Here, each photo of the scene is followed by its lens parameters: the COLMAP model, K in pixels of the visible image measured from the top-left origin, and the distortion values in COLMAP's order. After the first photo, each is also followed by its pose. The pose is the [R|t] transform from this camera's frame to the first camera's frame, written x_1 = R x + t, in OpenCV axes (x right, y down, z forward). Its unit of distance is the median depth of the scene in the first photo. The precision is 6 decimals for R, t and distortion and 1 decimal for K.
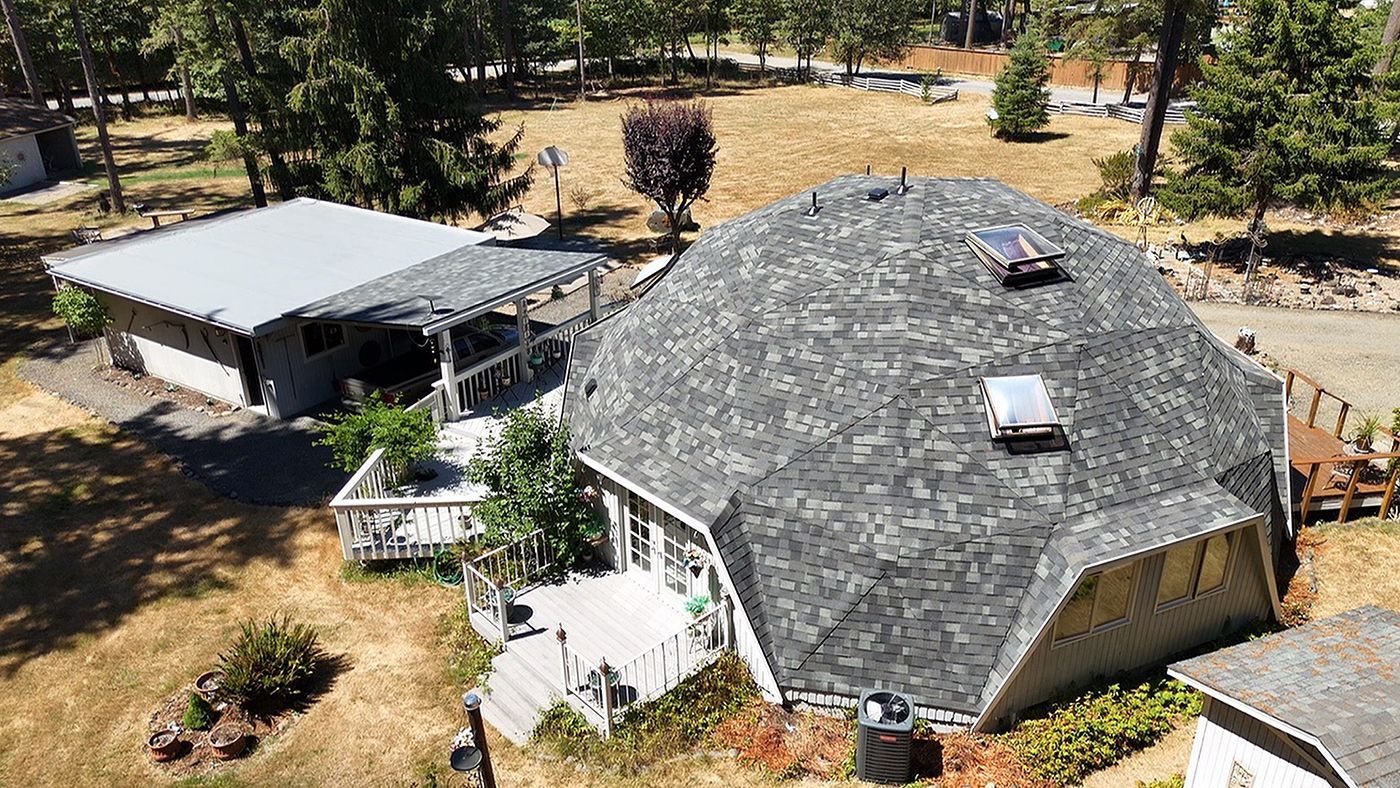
lens RADIAL K [[1046.1, 0, 699.8], [0, 1046.1, 396.8], [0, 0, 1]] dist [-0.014065, -0.003662]
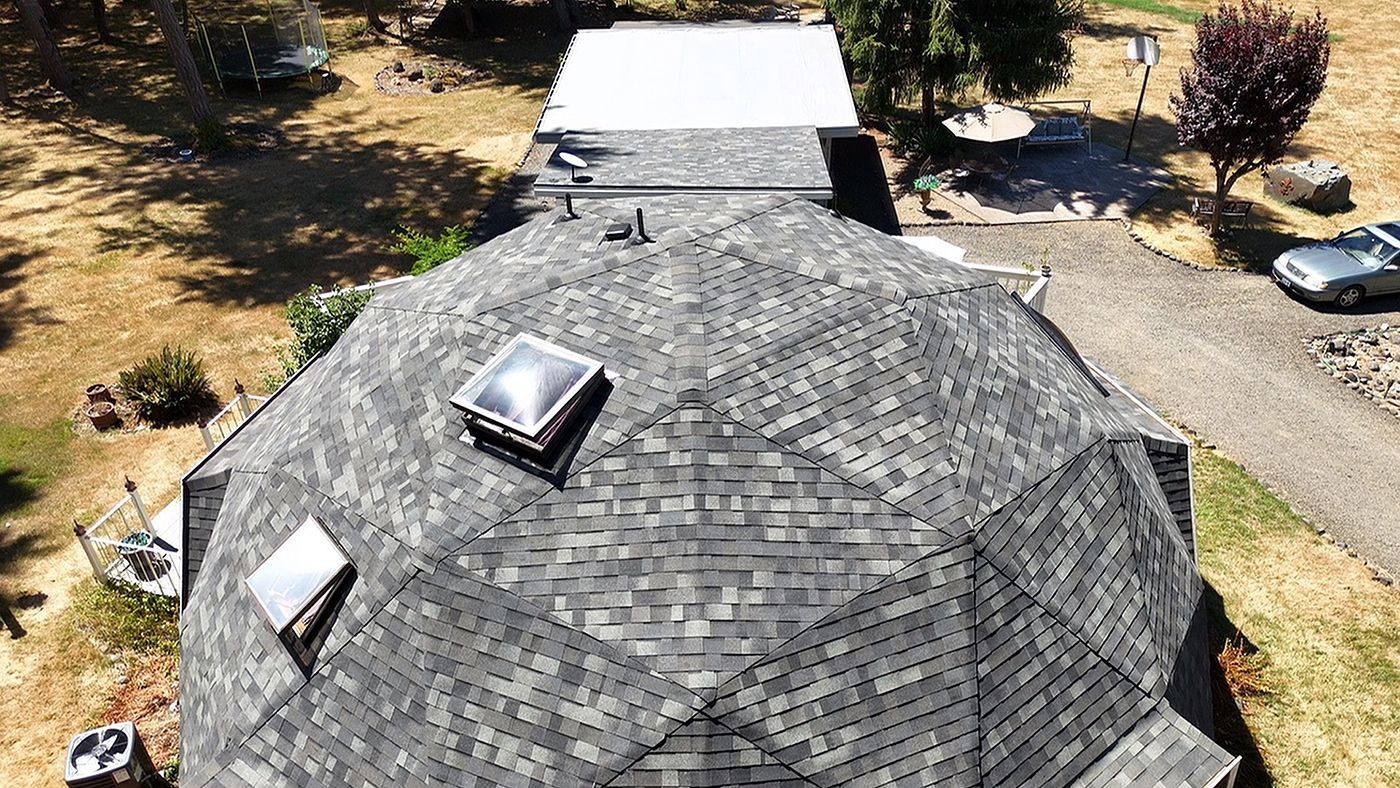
lens RADIAL K [[1046.1, 0, 699.4], [0, 1046.1, 391.2], [0, 0, 1]] dist [-0.014065, -0.003662]
pose [[0.555234, 0.494828, -0.668476, 0.812853], [-0.372572, 0.866578, 0.332012, -0.405306], [0.743576, 0.064711, 0.665513, 0.700268]]
